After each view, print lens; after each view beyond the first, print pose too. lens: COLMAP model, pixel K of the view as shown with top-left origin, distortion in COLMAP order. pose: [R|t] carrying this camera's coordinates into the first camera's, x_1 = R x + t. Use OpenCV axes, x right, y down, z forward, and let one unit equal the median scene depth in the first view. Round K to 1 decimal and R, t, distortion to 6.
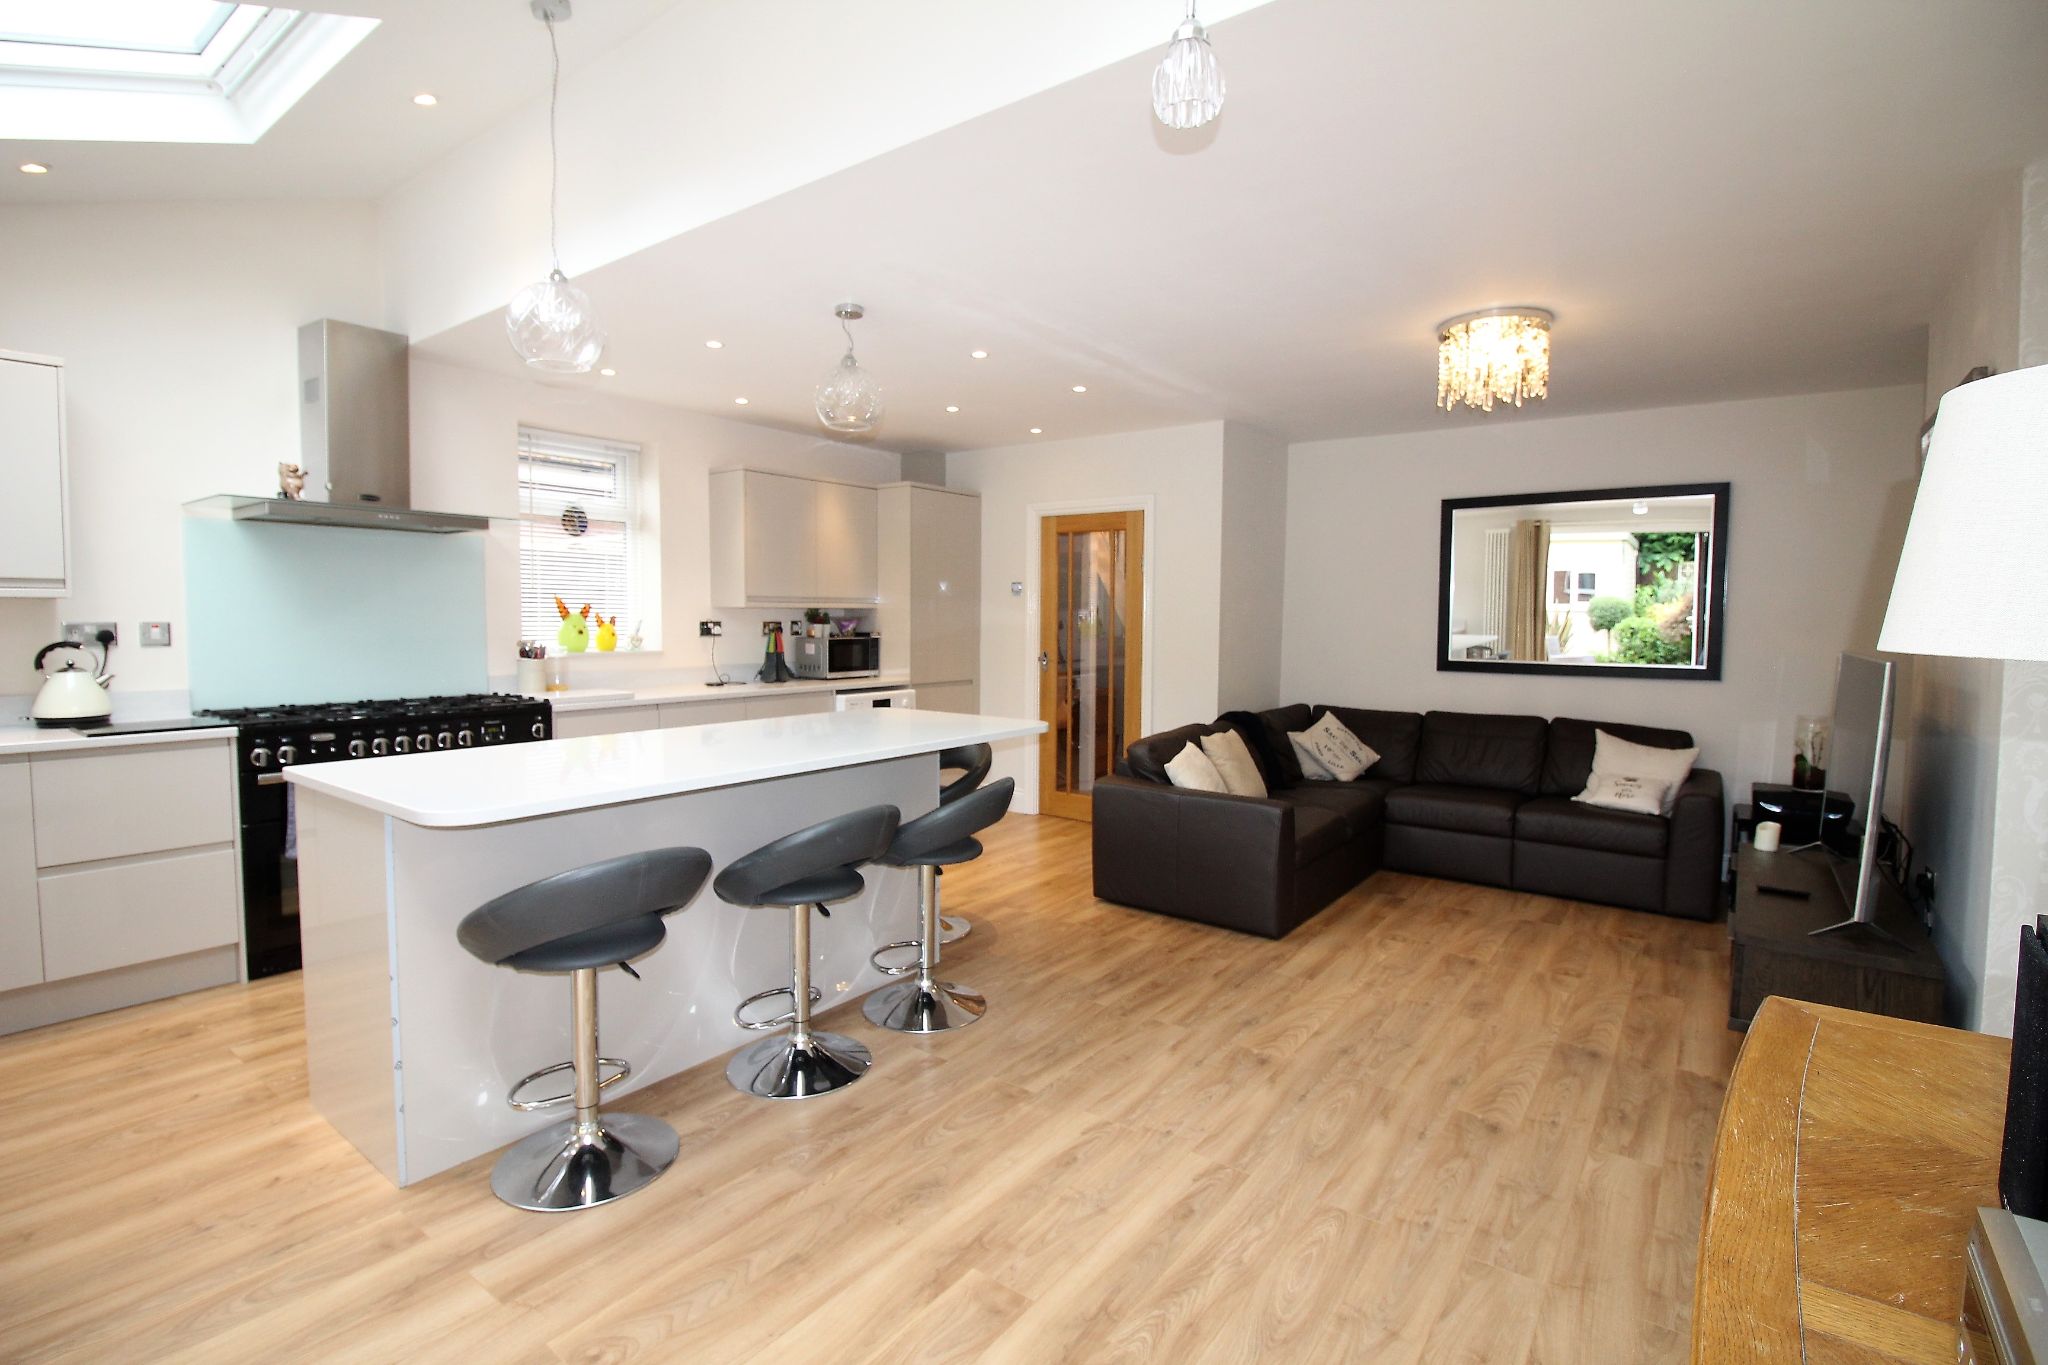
lens RADIAL K [[949.6, 0, 1023.5], [0, 949.6, 674.1], [0, 0, 1]] dist [-0.007739, -0.004670]
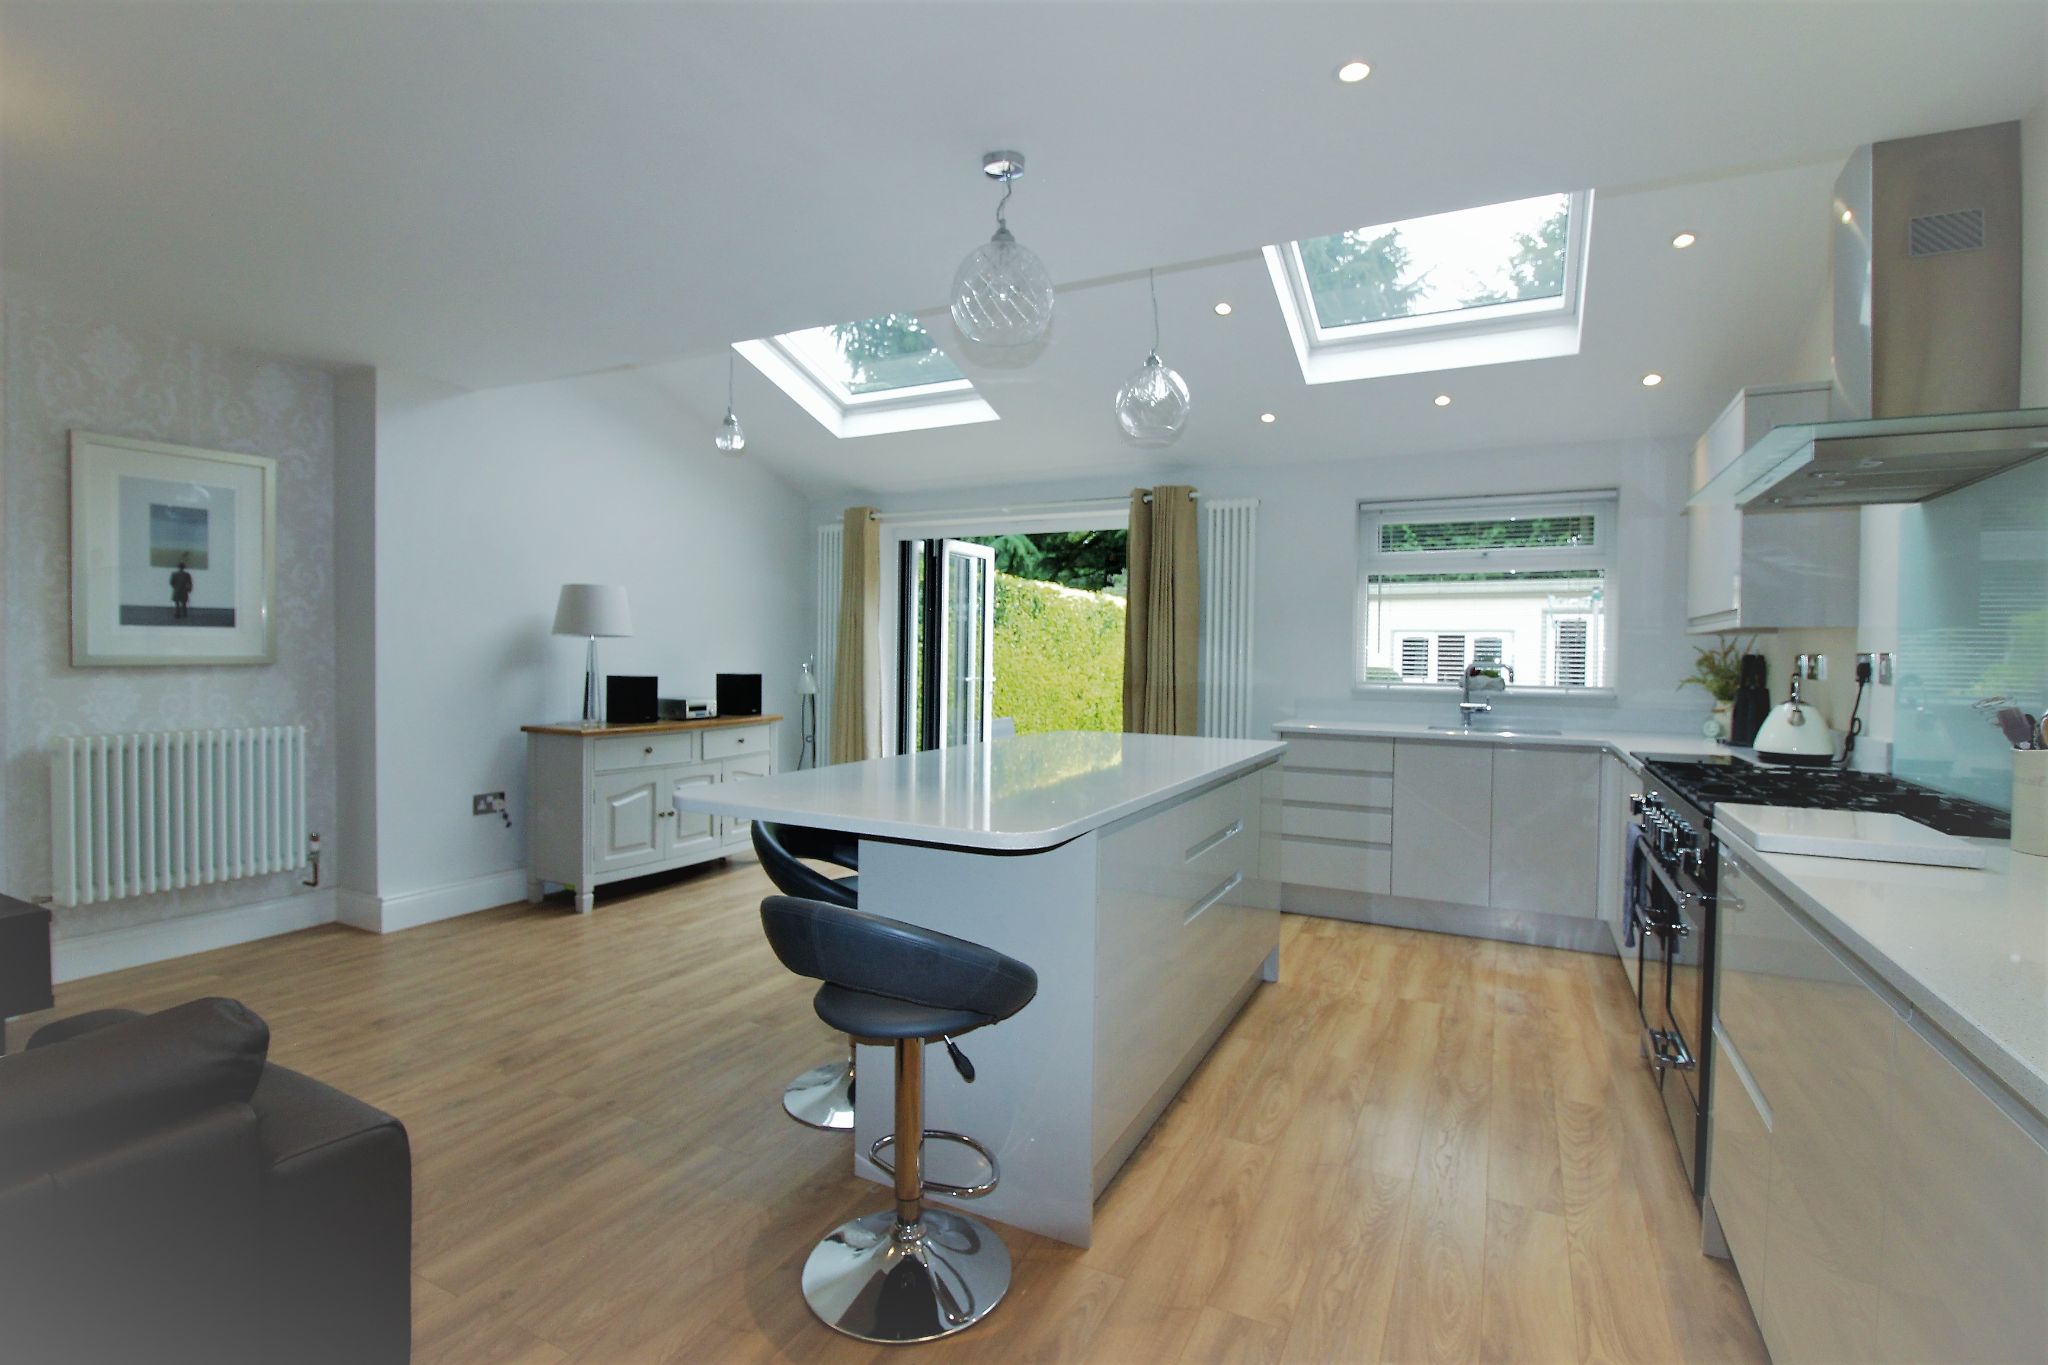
lens RADIAL K [[949.6, 0, 1026.8], [0, 949.6, 688.2], [0, 0, 1]] dist [-0.007739, -0.004670]
pose [[-0.984142, -0.015520, -0.176704, -0.112749], [-0.031312, 0.995722, 0.086936, -0.090392], [0.174599, 0.091090, -0.980417, 2.131488]]
